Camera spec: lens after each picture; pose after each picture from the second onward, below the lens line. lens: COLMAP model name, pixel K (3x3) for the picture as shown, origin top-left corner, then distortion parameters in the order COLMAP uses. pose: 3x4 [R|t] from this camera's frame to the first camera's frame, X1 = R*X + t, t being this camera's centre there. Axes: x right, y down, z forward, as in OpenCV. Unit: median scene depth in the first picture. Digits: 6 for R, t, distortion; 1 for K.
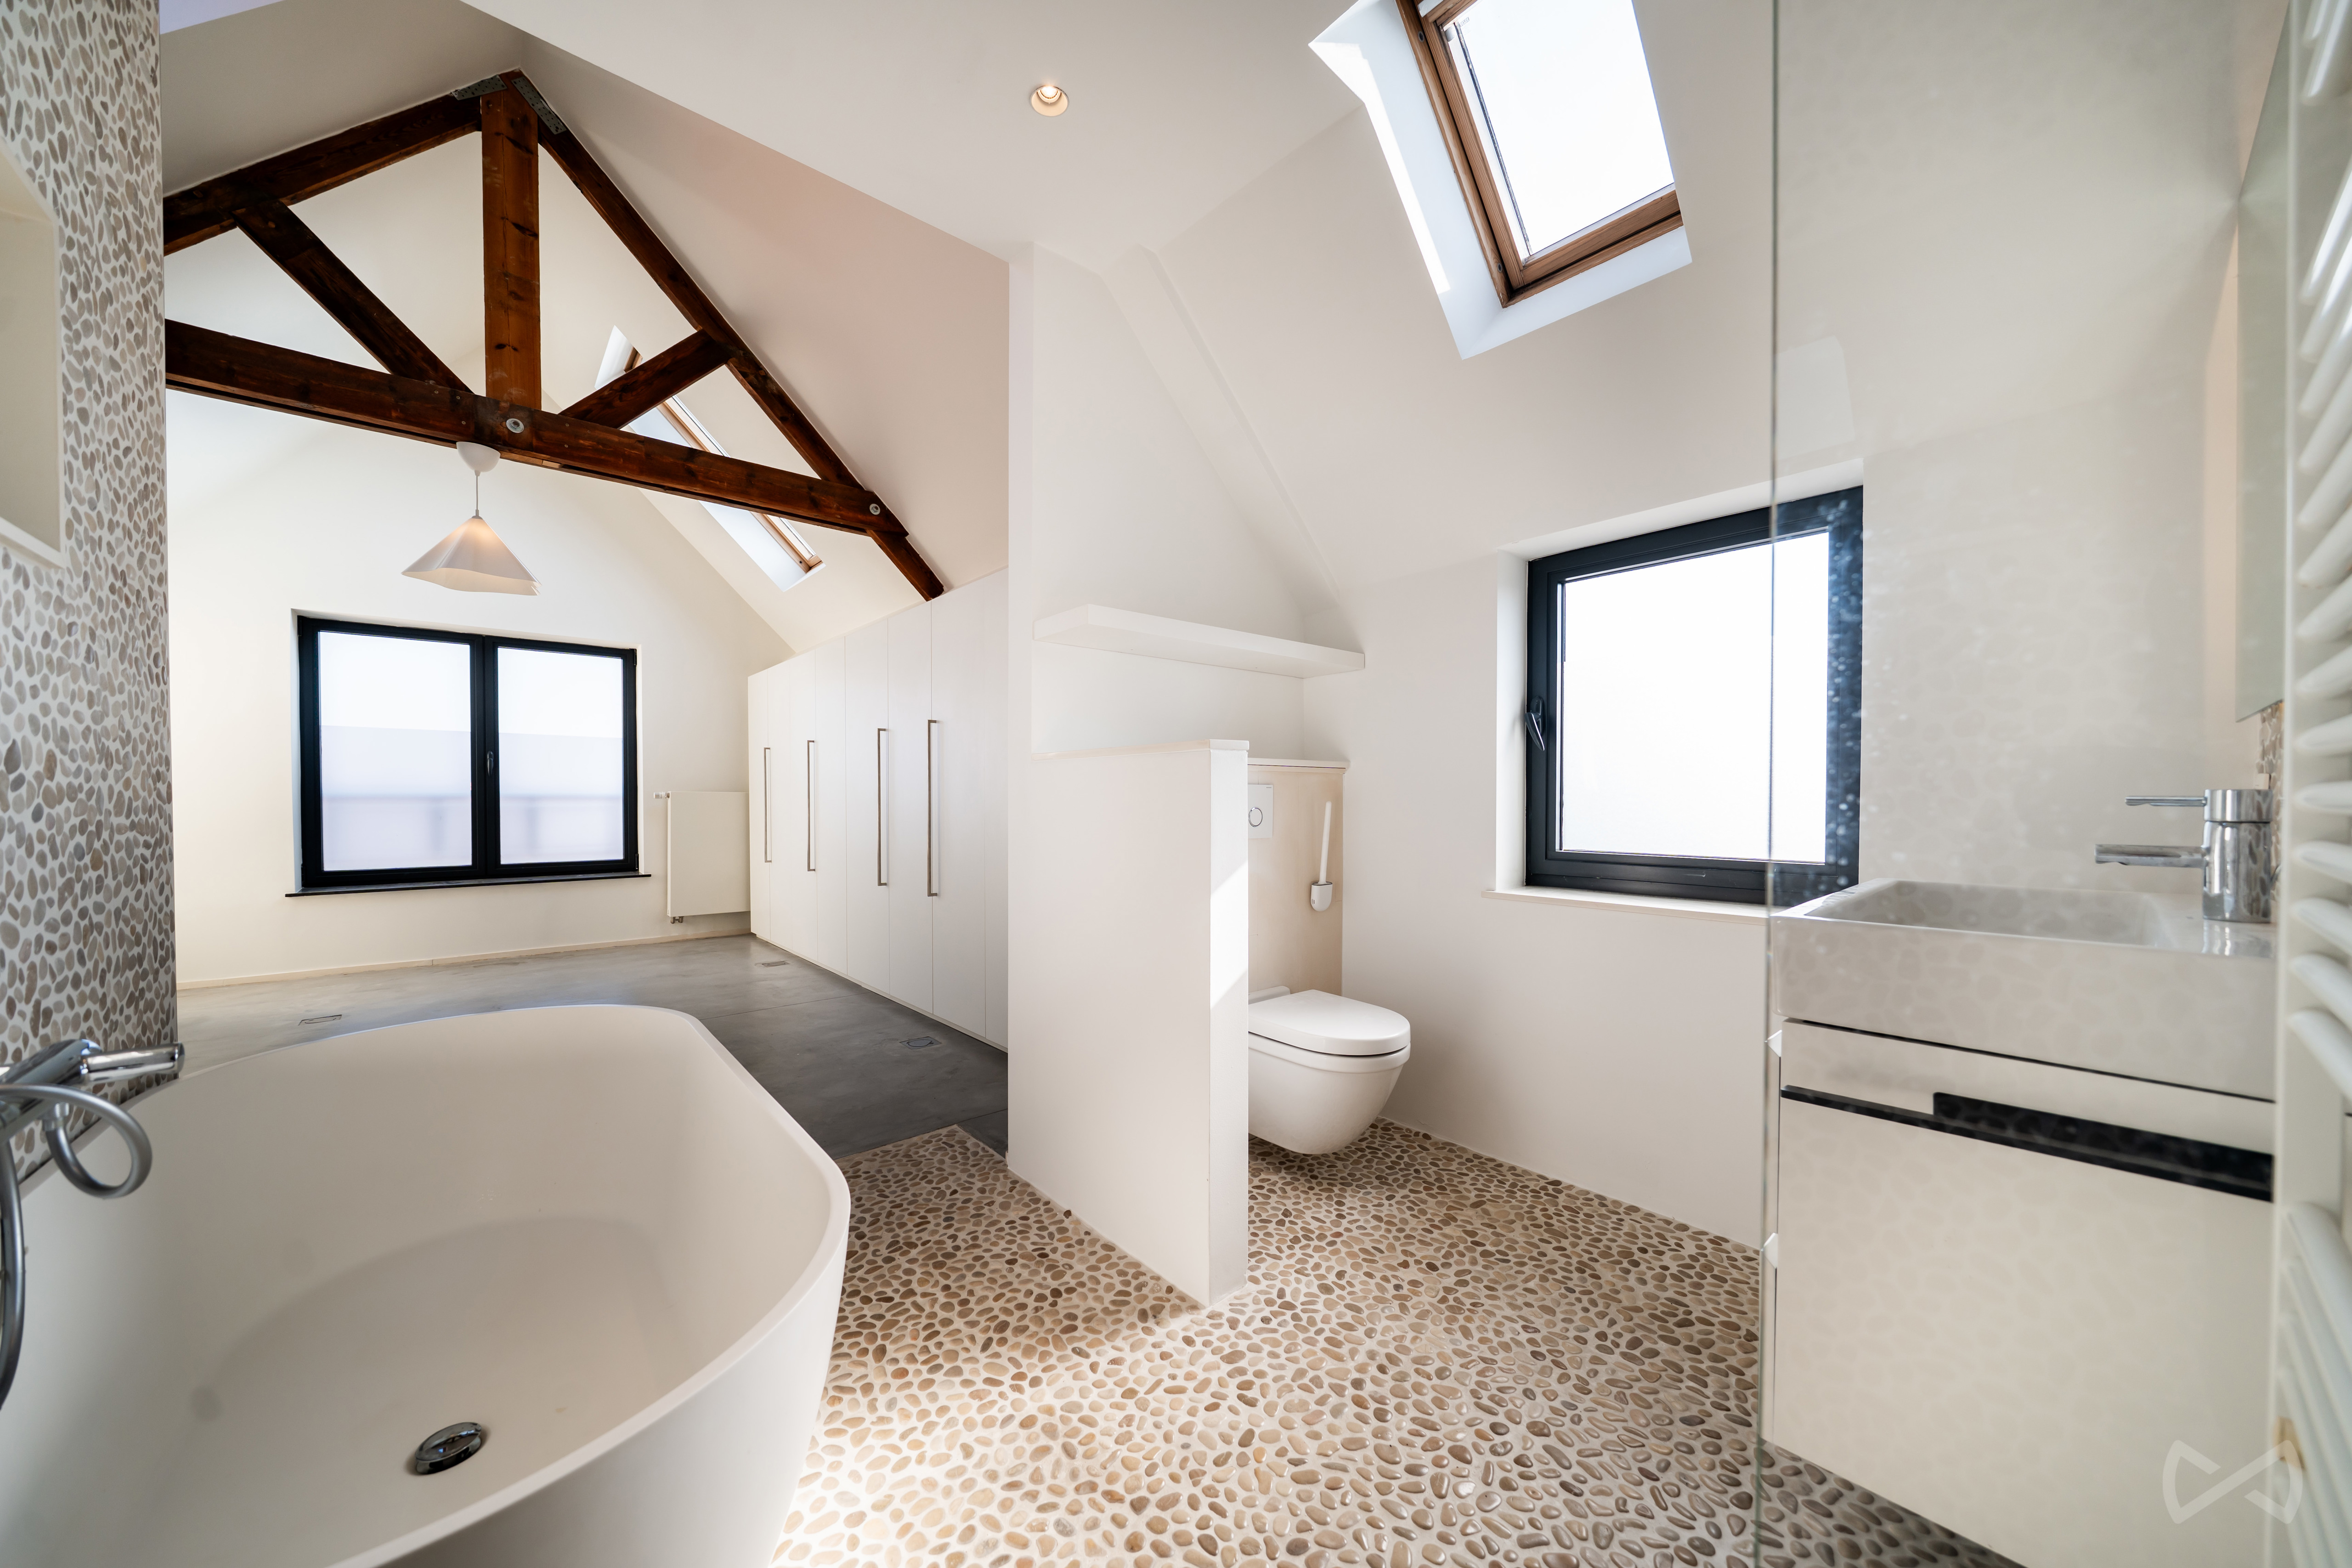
lens RADIAL K [[806.5, 0, 1184.6], [0, 806.5, 817.8], [0, 0, 1]] dist [-0.019450, -0.000014]
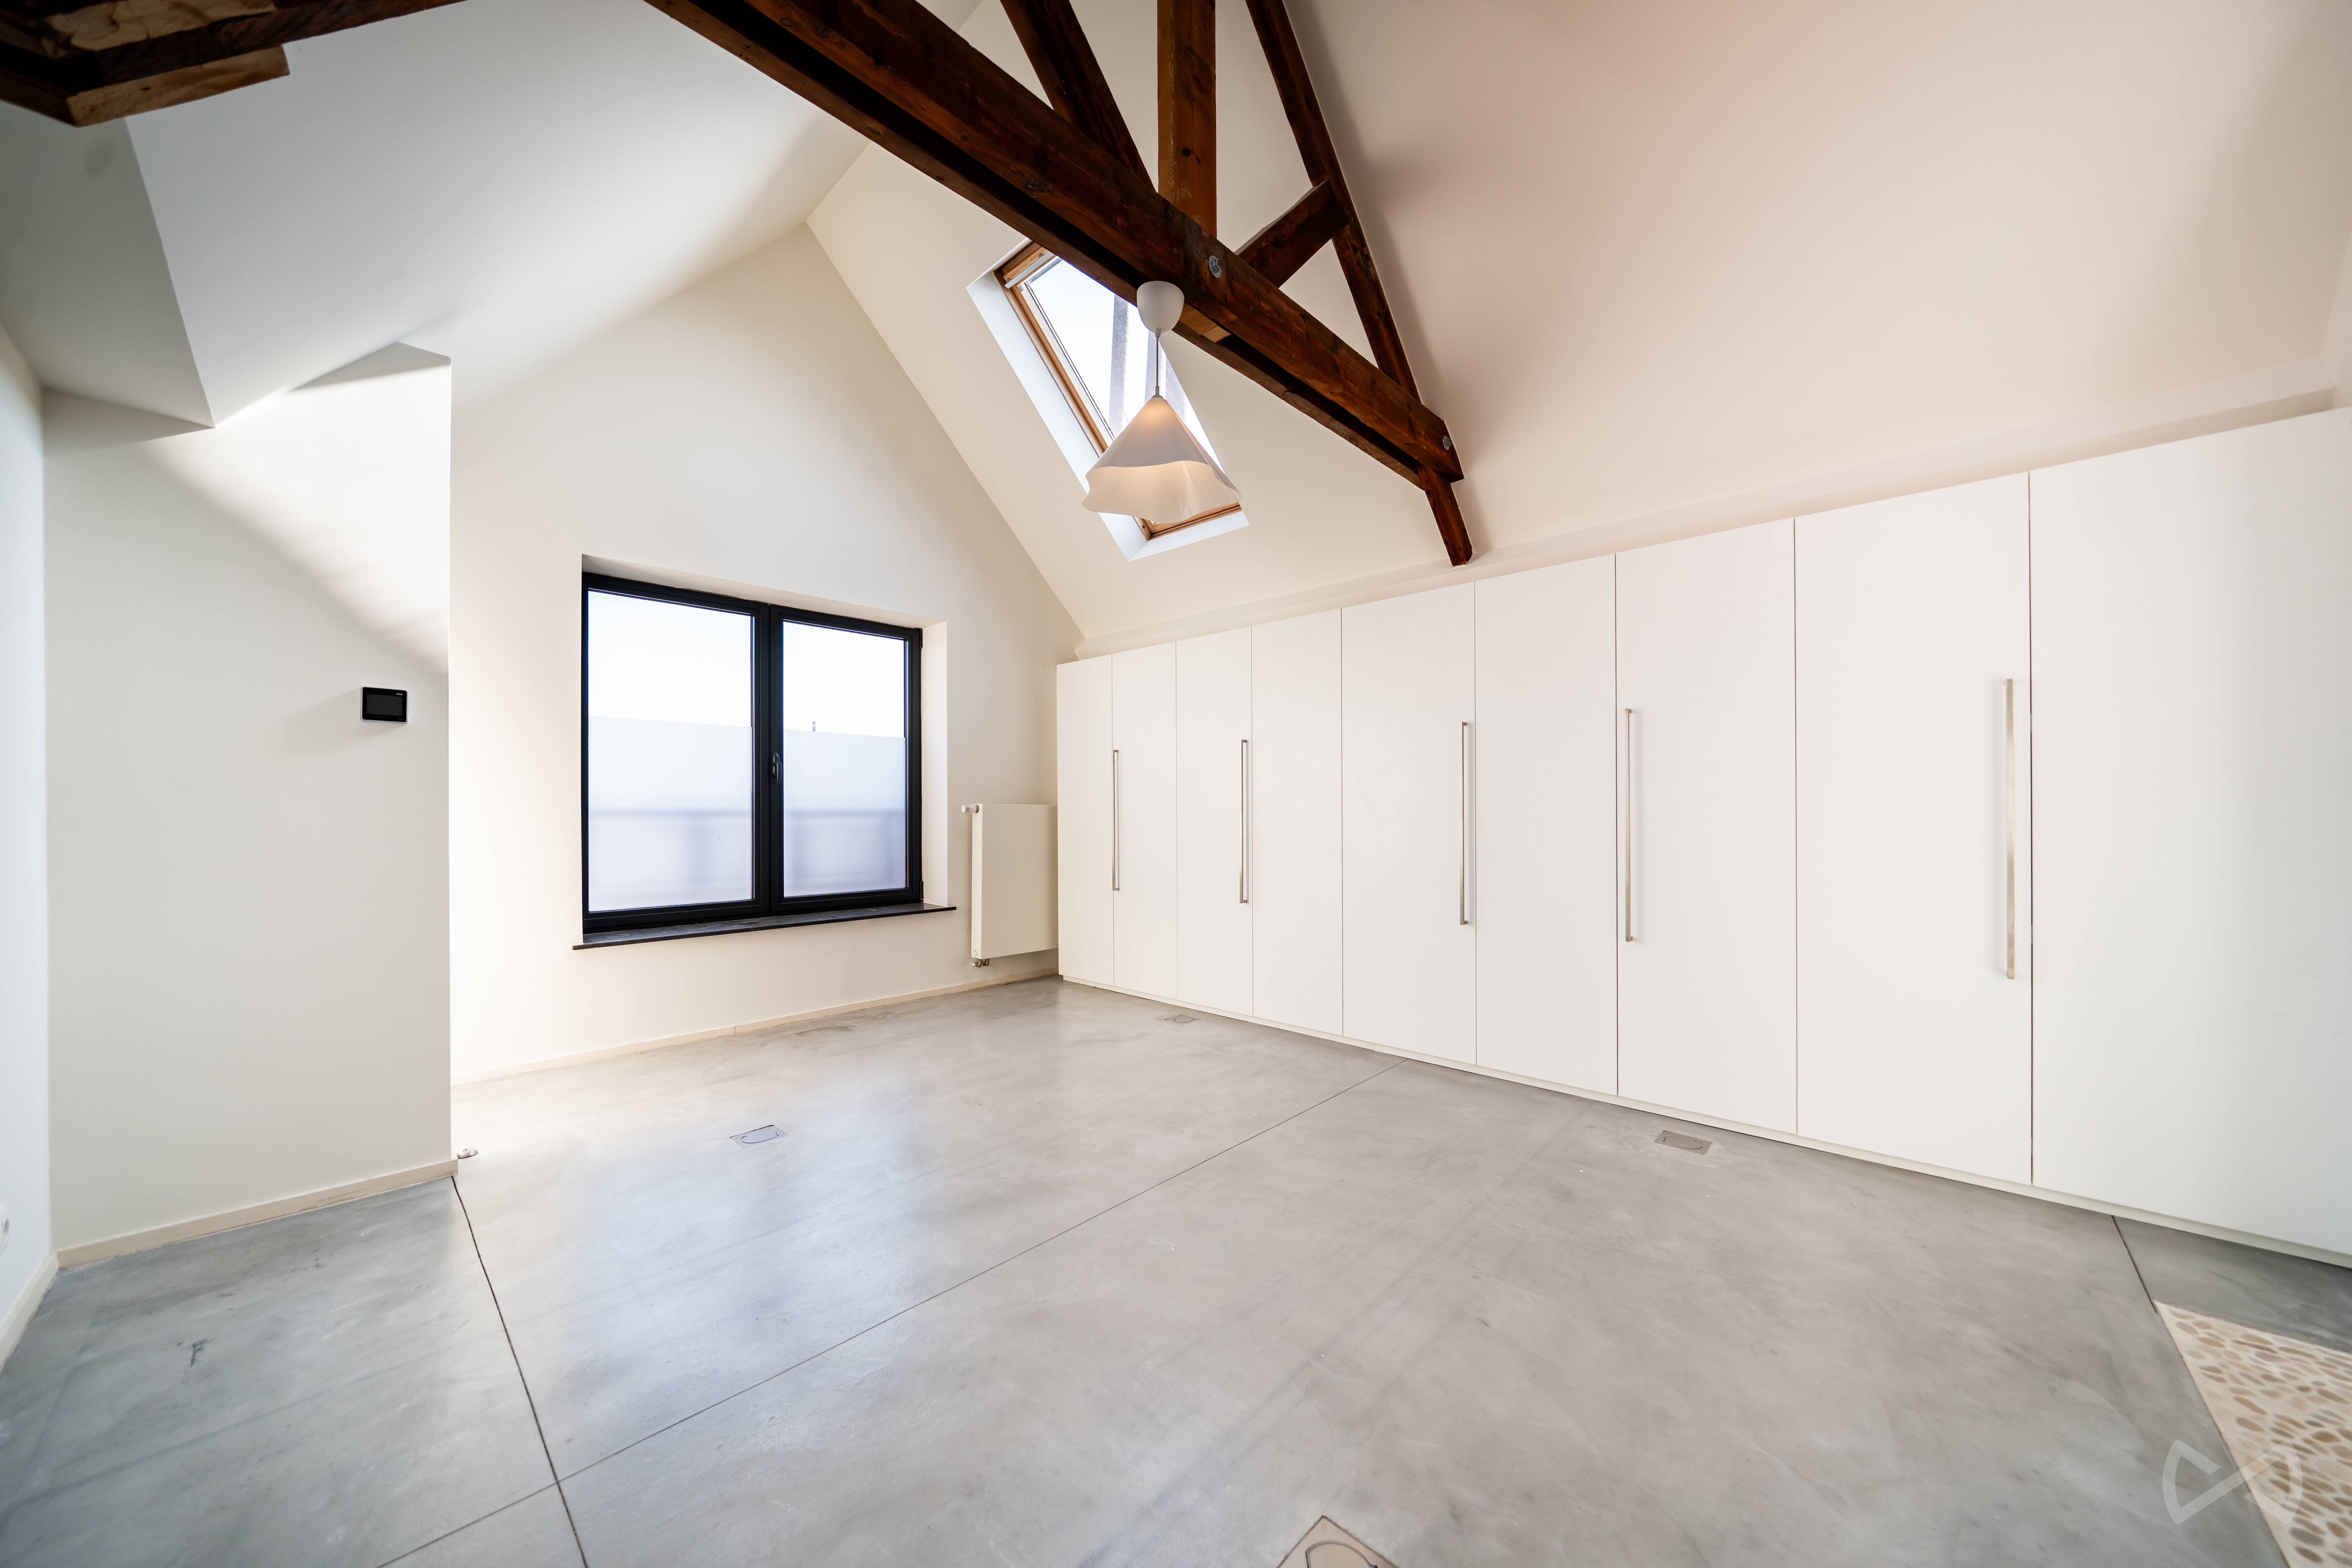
lens RADIAL K [[800.7, 0, 1170.6], [0, 800.7, 808.6], [0, 0, 1]] dist [-0.002178, -0.000093]
pose [[0.997252, -0.004825, 0.073925, -0.544564], [0.006746, 0.999645, -0.025758, -0.005981], [-0.073775, 0.026186, 0.996931, 0.189050]]
